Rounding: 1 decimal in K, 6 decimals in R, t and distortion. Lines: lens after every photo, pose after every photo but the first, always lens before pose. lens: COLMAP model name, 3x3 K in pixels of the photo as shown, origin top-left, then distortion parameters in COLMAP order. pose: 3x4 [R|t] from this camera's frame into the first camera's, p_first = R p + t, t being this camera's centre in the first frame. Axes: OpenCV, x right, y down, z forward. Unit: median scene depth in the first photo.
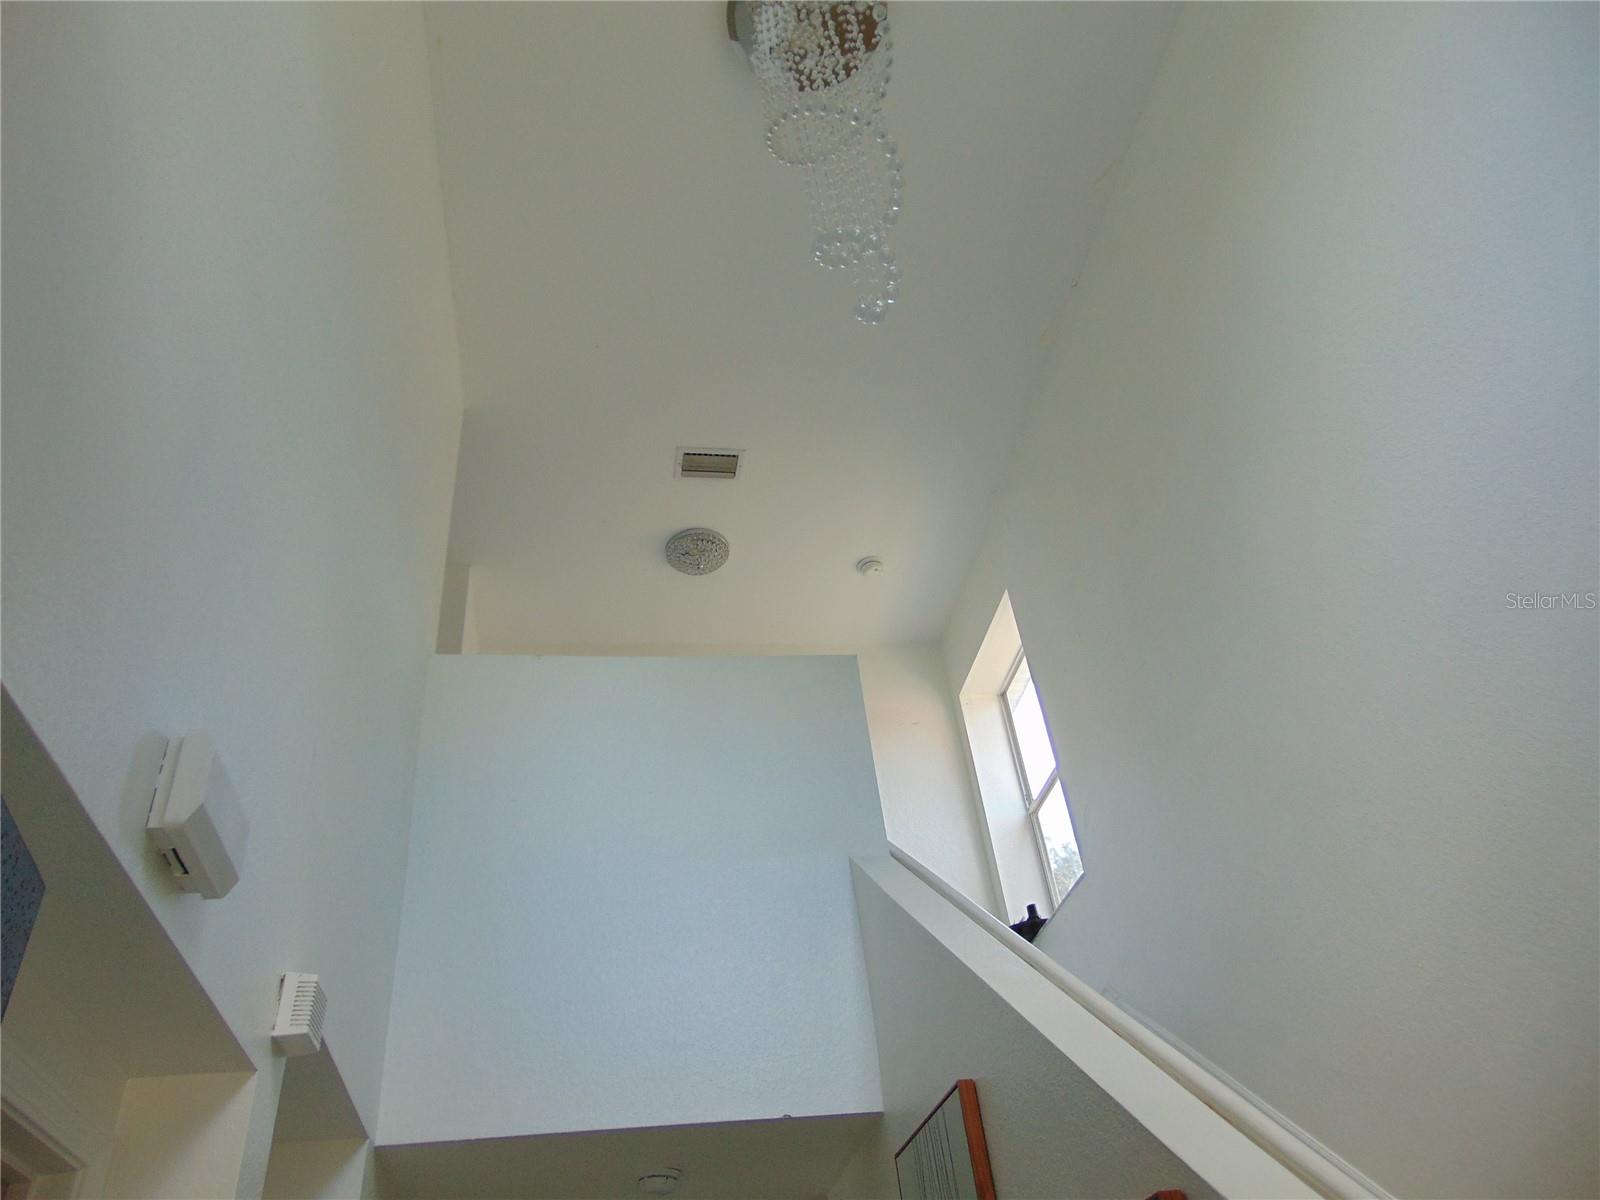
lens RADIAL K [[1193.4, 0, 796.9], [0, 1193.4, 592.5], [0, 0, 1]] dist [-0.013632, 0.037777]
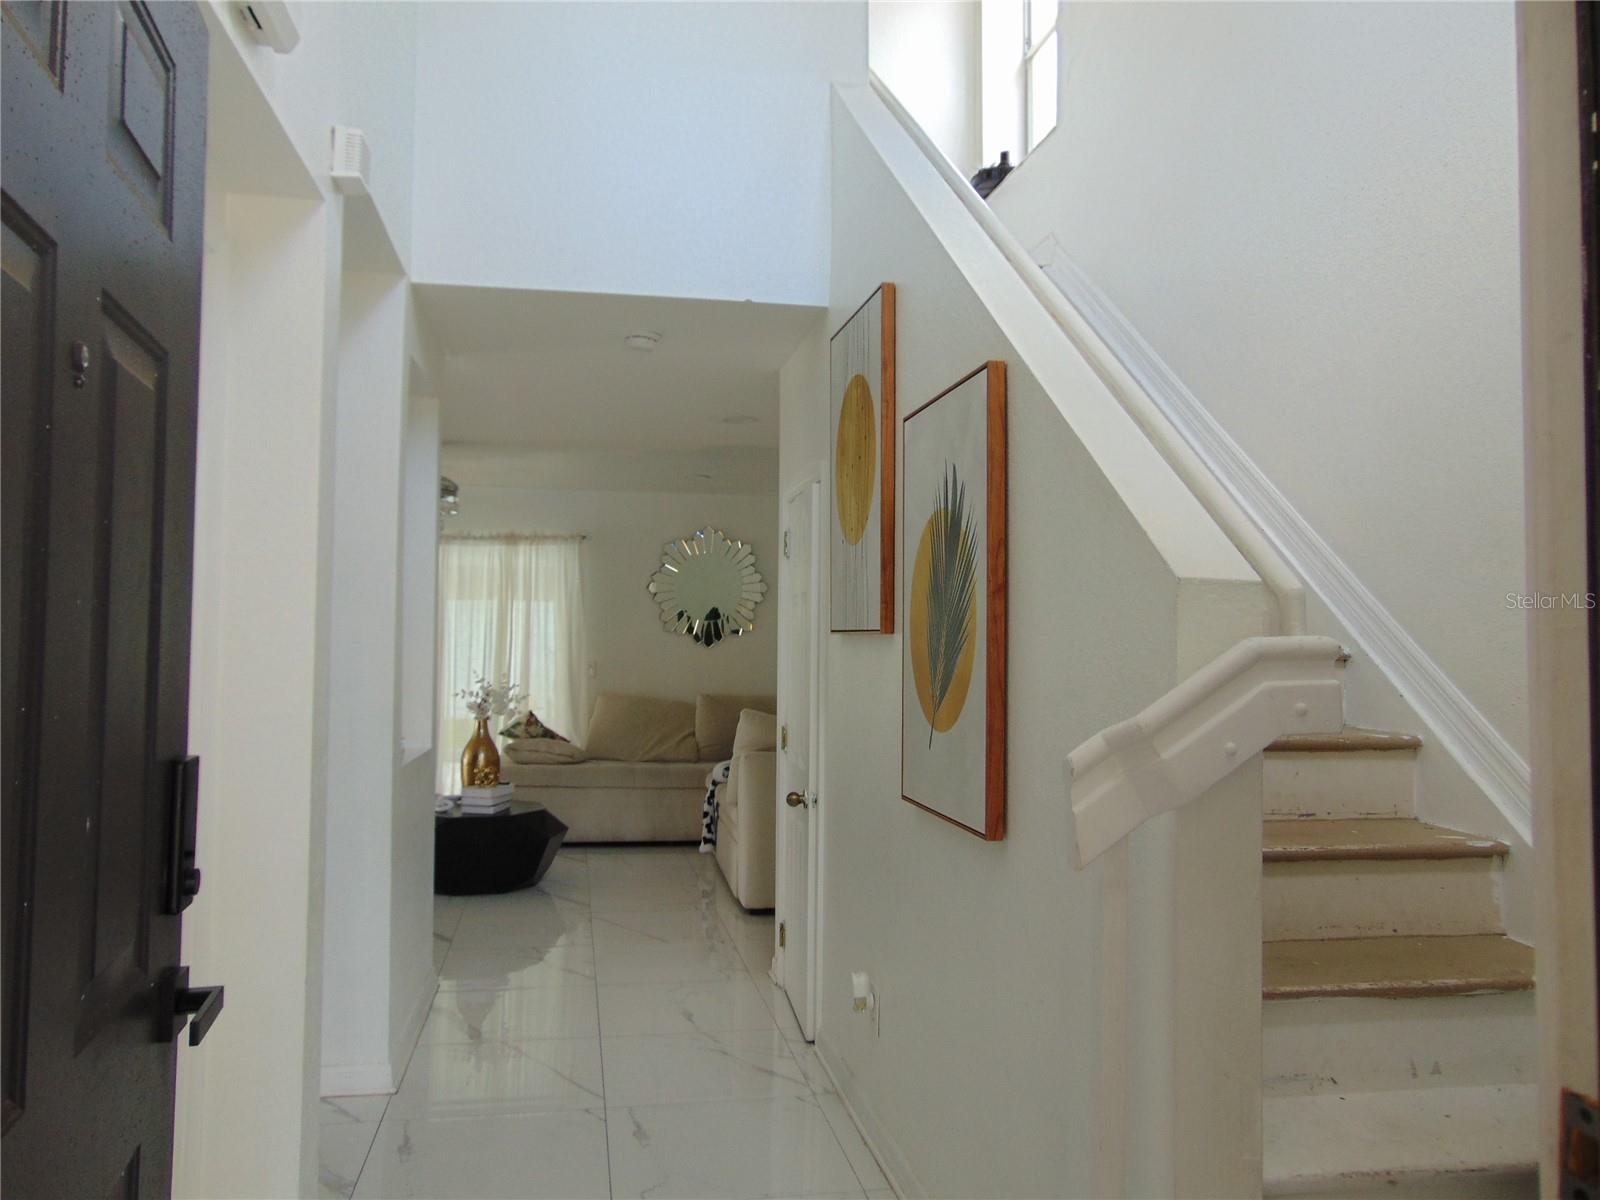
lens RADIAL K [[1193.4, 0, 796.9], [0, 1193.4, 592.5], [0, 0, 1]] dist [-0.013632, 0.037777]
pose [[0.993385, 0.108750, 0.036871, 0.035418], [-0.109660, 0.803165, 0.585577, -0.049010], [0.034068, -0.585746, 0.809778, -0.197403]]
